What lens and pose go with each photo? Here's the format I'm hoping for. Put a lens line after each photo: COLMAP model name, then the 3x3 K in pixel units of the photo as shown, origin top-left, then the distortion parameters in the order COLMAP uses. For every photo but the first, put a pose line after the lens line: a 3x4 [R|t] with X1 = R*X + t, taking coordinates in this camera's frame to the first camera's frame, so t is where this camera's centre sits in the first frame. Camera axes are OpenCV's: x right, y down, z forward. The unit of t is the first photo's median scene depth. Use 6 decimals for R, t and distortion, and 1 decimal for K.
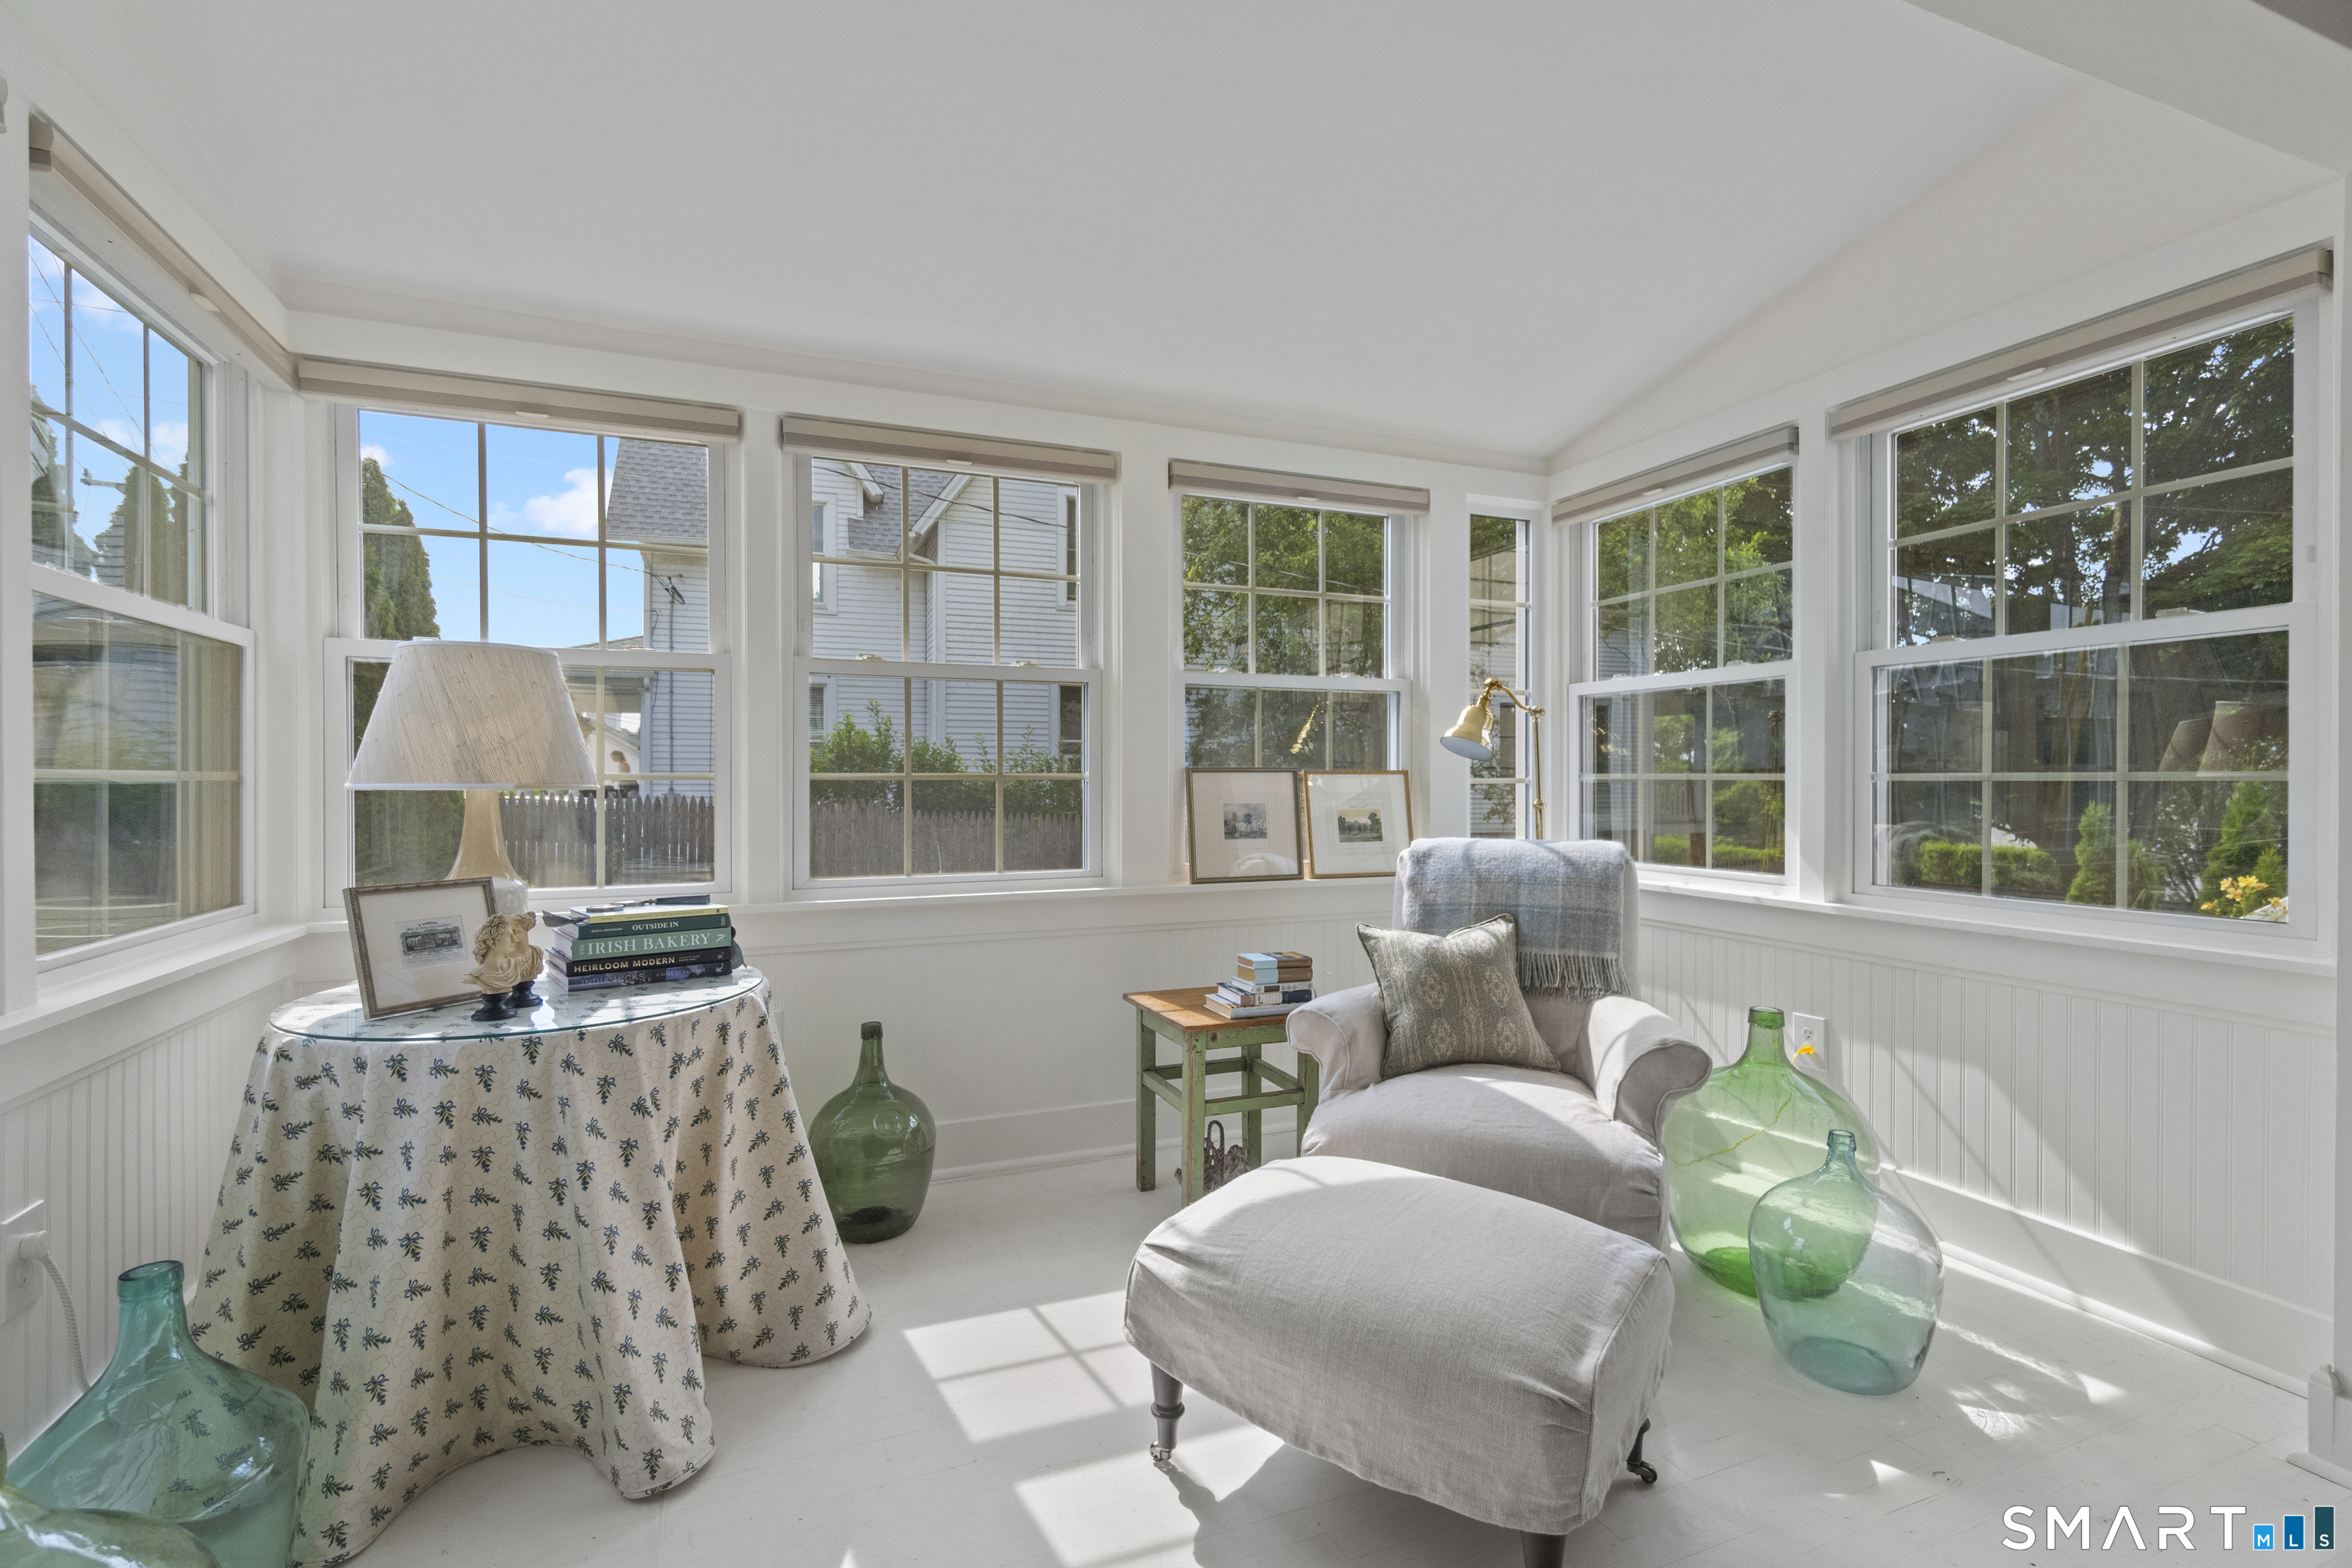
lens RADIAL K [[1019.7, 0, 1145.4], [0, 1019.7, 788.4], [0, 0, 1]] dist [-0.002084, 0.000818]
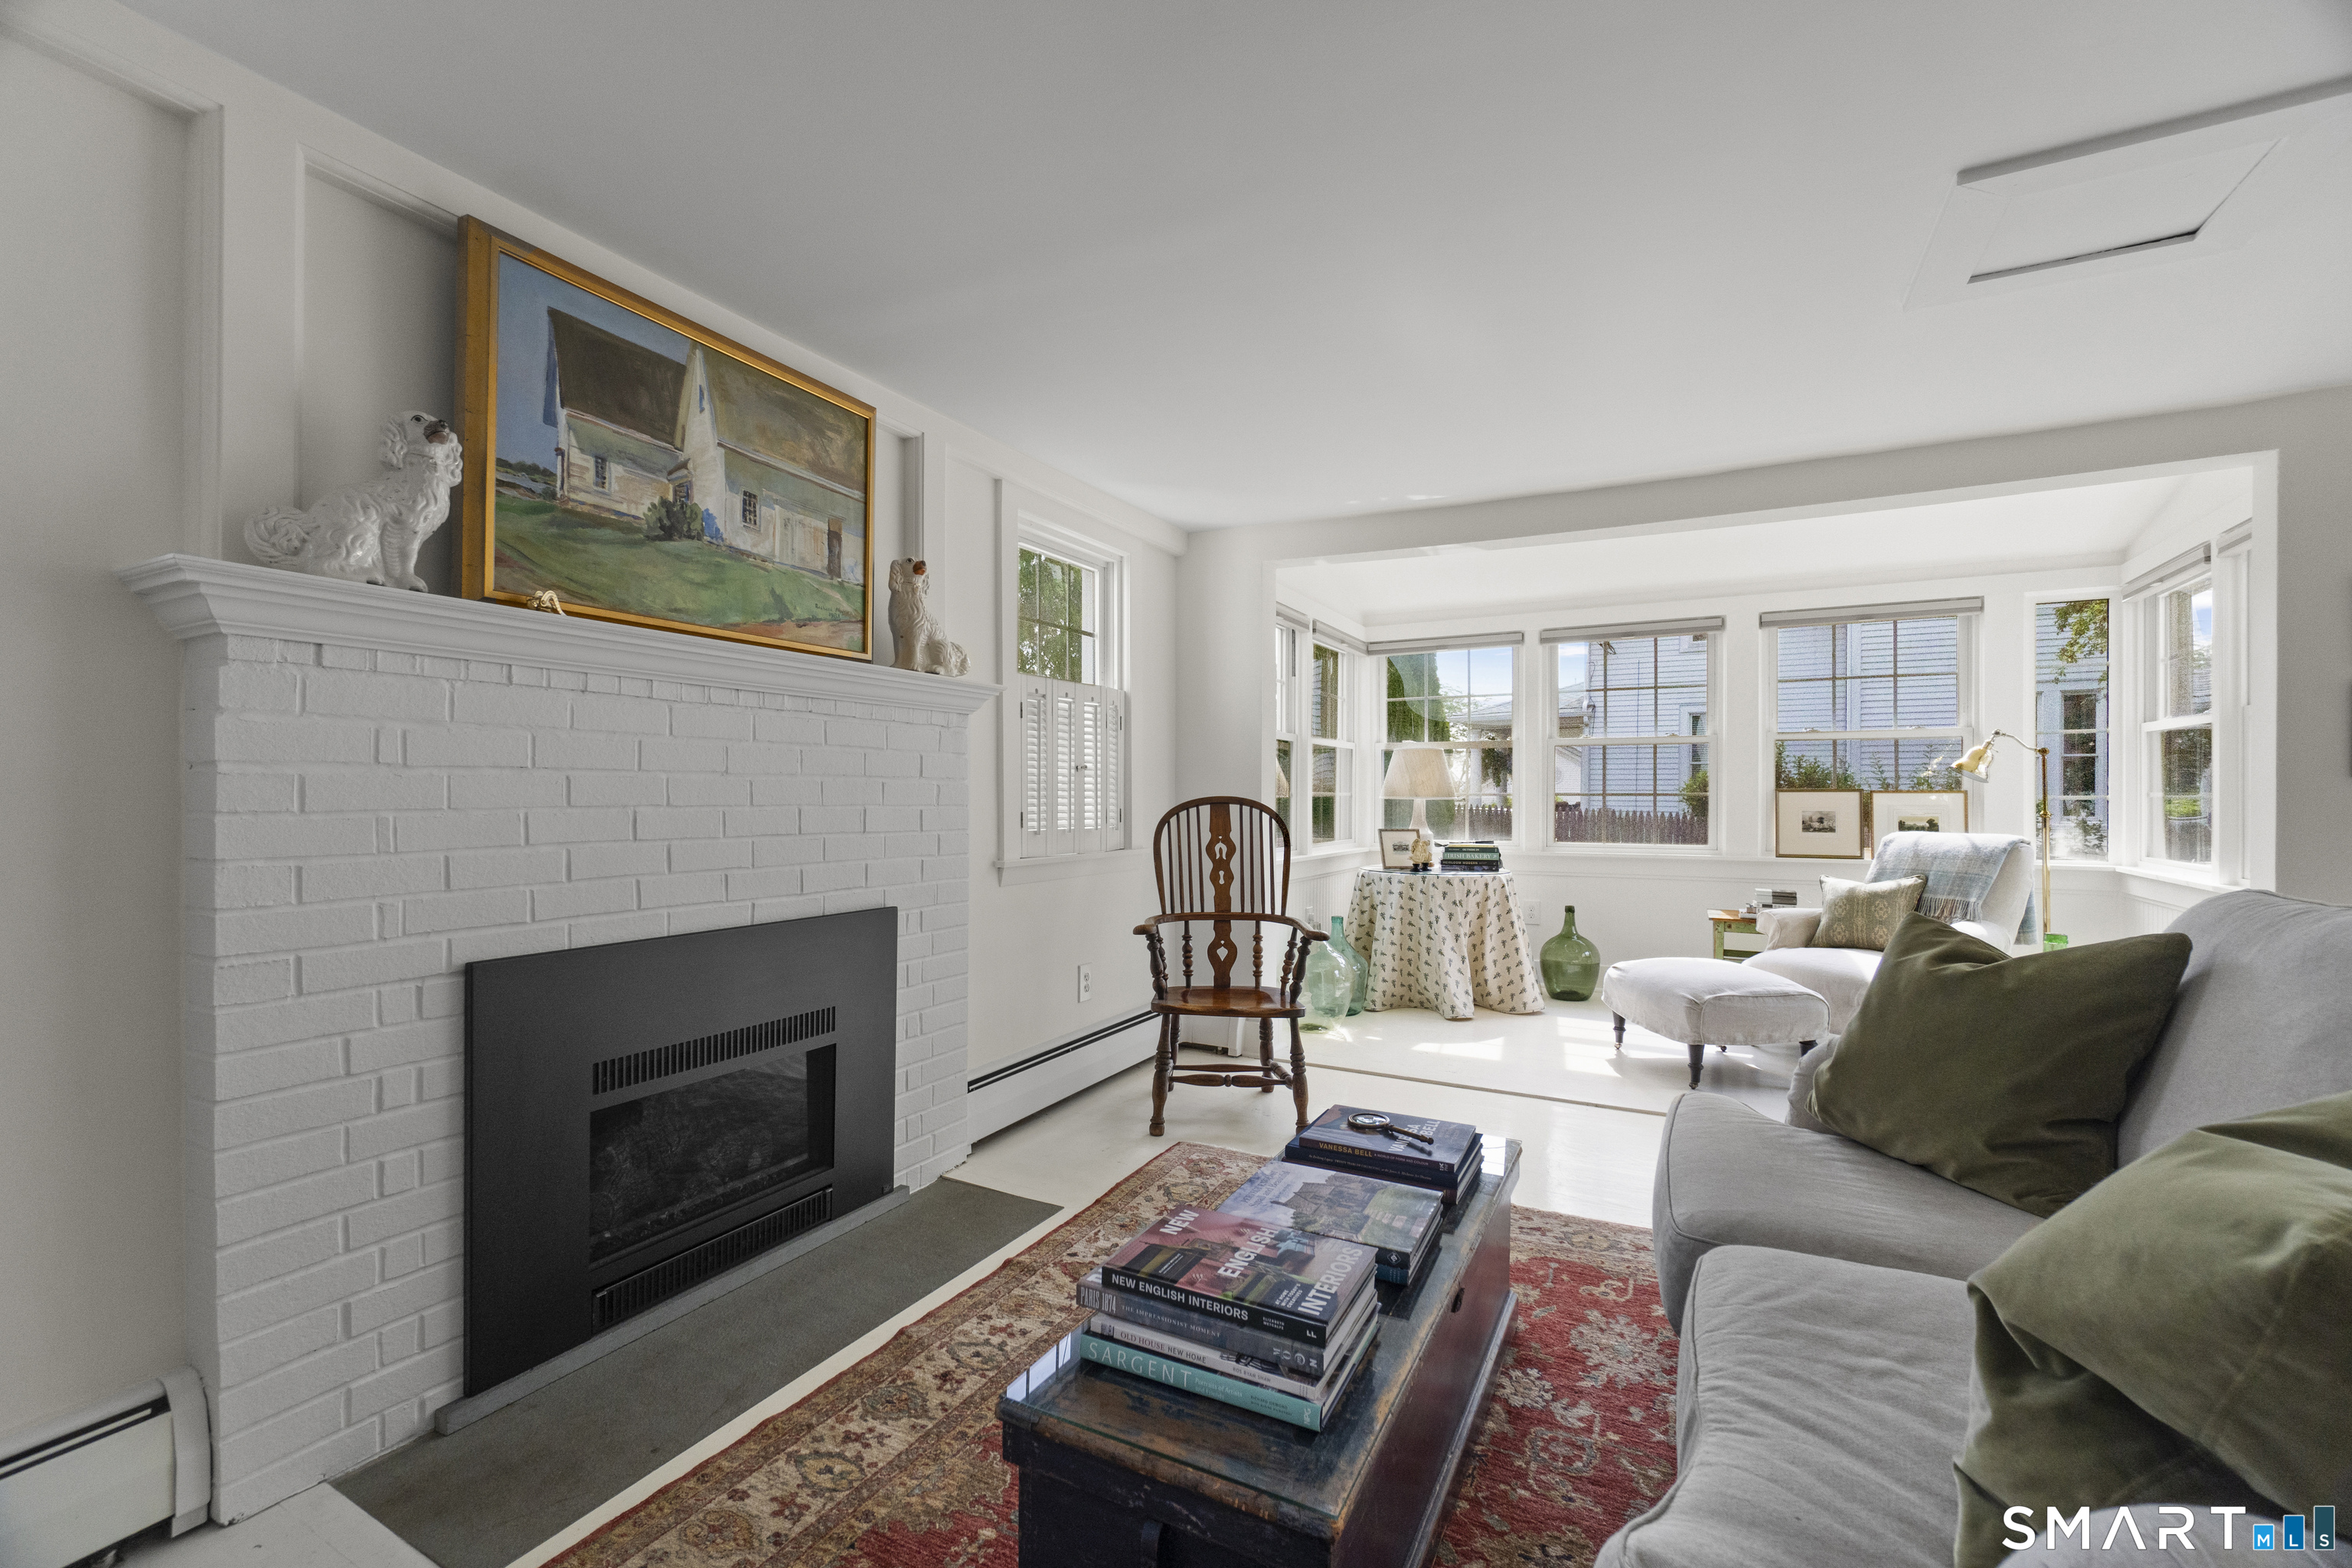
lens RADIAL K [[1019.7, 0, 1165.0], [0, 1019.7, 796.7], [0, 0, 1]] dist [-0.002084, 0.000818]
pose [[0.633850, 0.002630, -0.773451, 1.121464], [-0.010983, 0.999924, -0.005600, 0.020271], [0.773378, 0.012044, 0.633831, -1.372225]]
